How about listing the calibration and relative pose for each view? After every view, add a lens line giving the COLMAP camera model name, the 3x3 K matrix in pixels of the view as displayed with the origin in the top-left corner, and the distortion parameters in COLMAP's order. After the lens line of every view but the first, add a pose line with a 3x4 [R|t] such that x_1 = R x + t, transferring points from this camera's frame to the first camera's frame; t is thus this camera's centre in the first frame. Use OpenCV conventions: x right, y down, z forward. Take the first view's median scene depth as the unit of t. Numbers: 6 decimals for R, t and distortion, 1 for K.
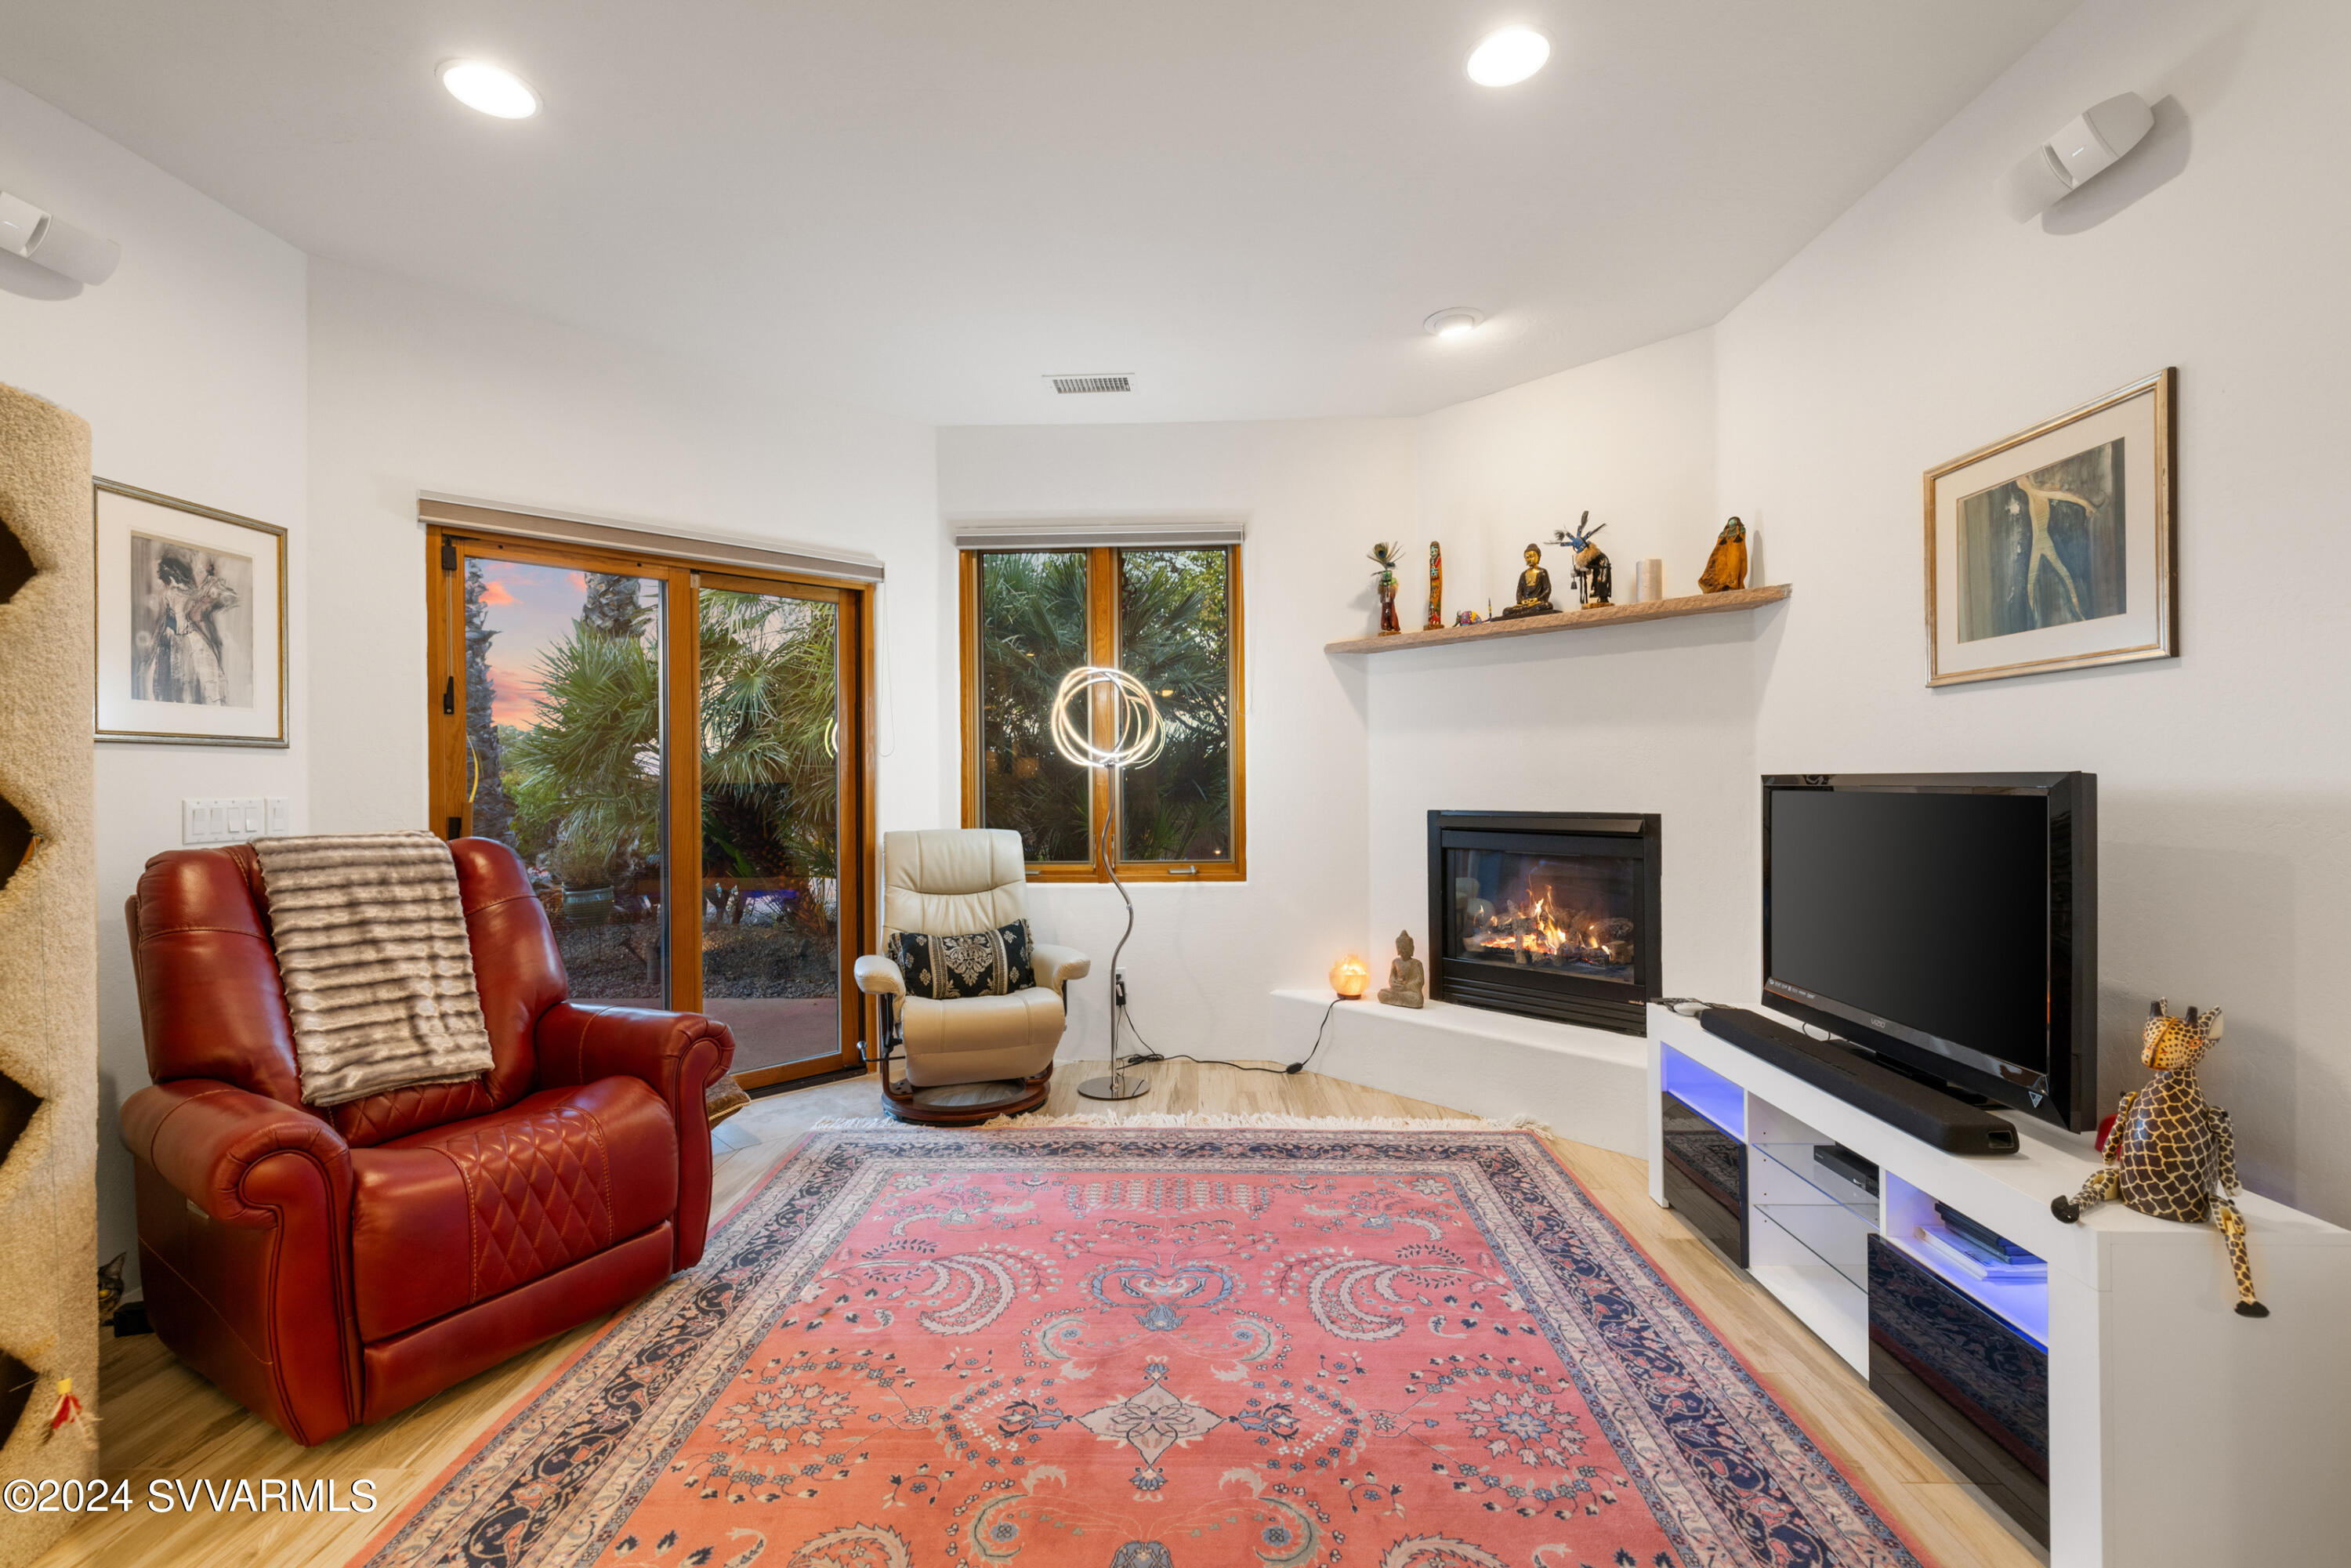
lens RADIAL K [[1009.0, 0, 1180.1], [0, 1009.0, 781.9], [0, 0, 1]] dist [0.000285, 0.000019]
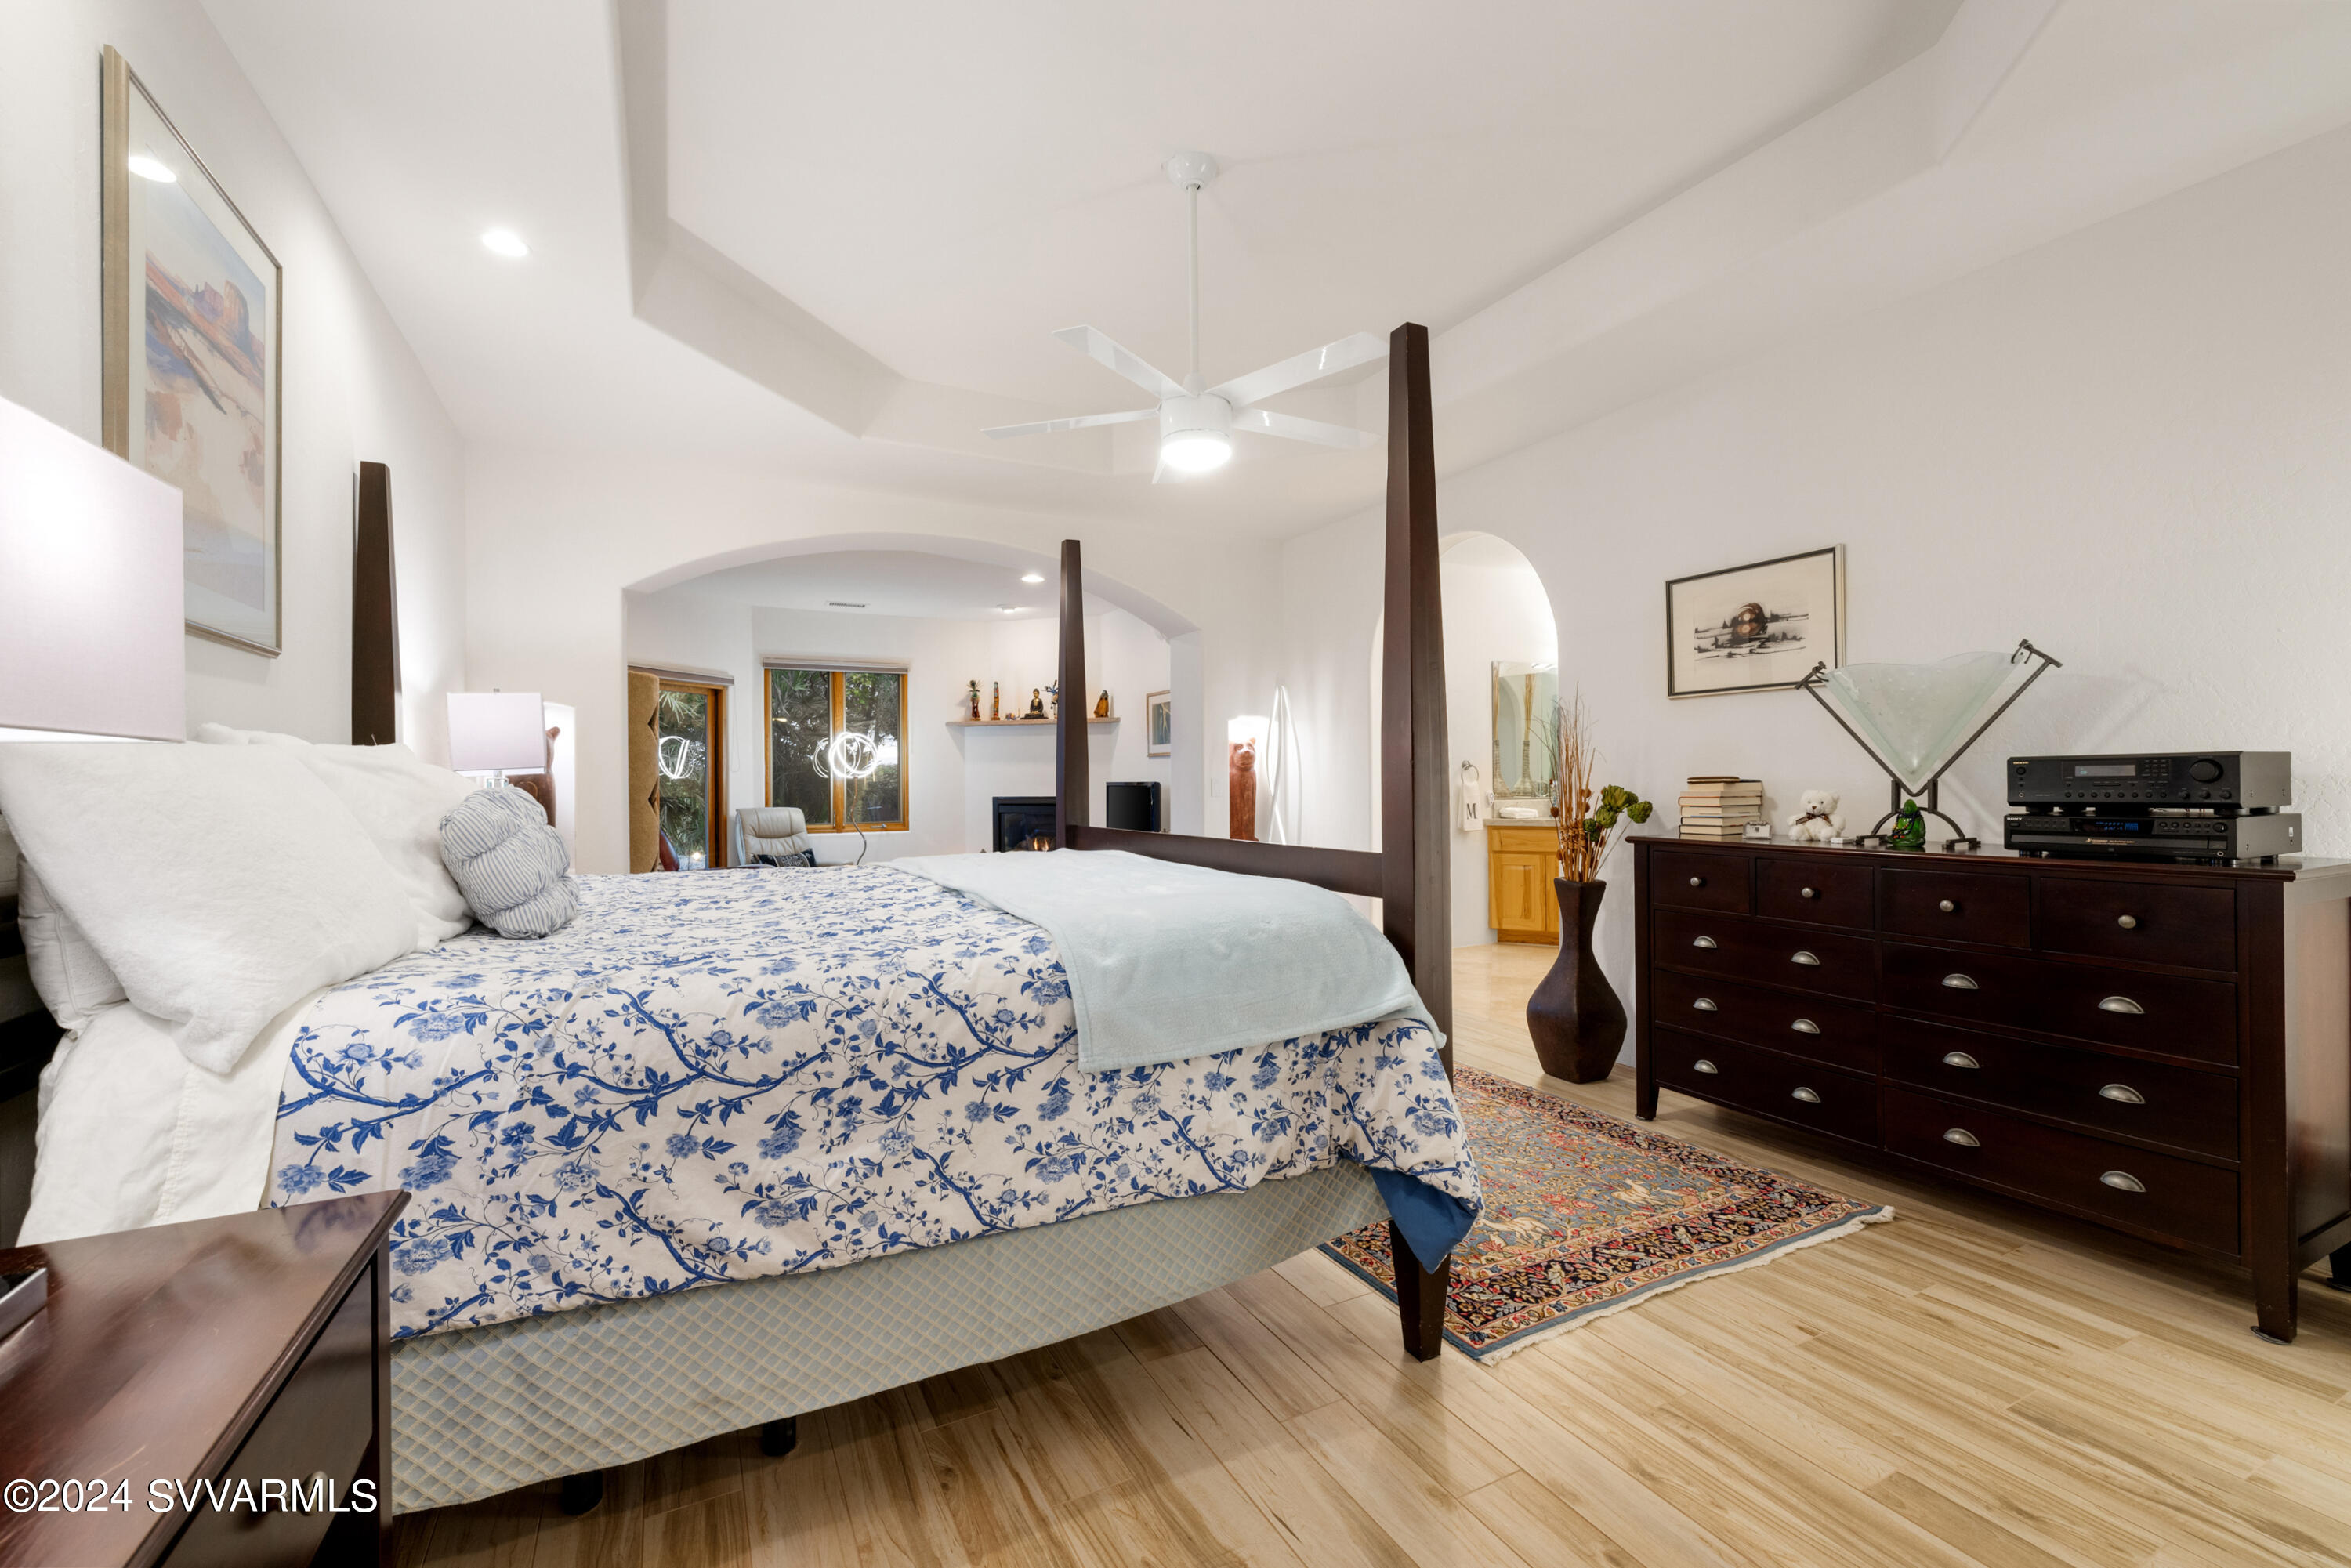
lens RADIAL K [[1009.0, 0, 1180.4], [0, 1009.0, 784.9], [0, 0, 1]] dist [0.000285, 0.000019]
pose [[0.882773, 0.001487, 0.469798, -0.452377], [0.001264, 0.999984, -0.005540, 0.013214], [-0.469798, 0.005485, 0.882757, -1.218919]]
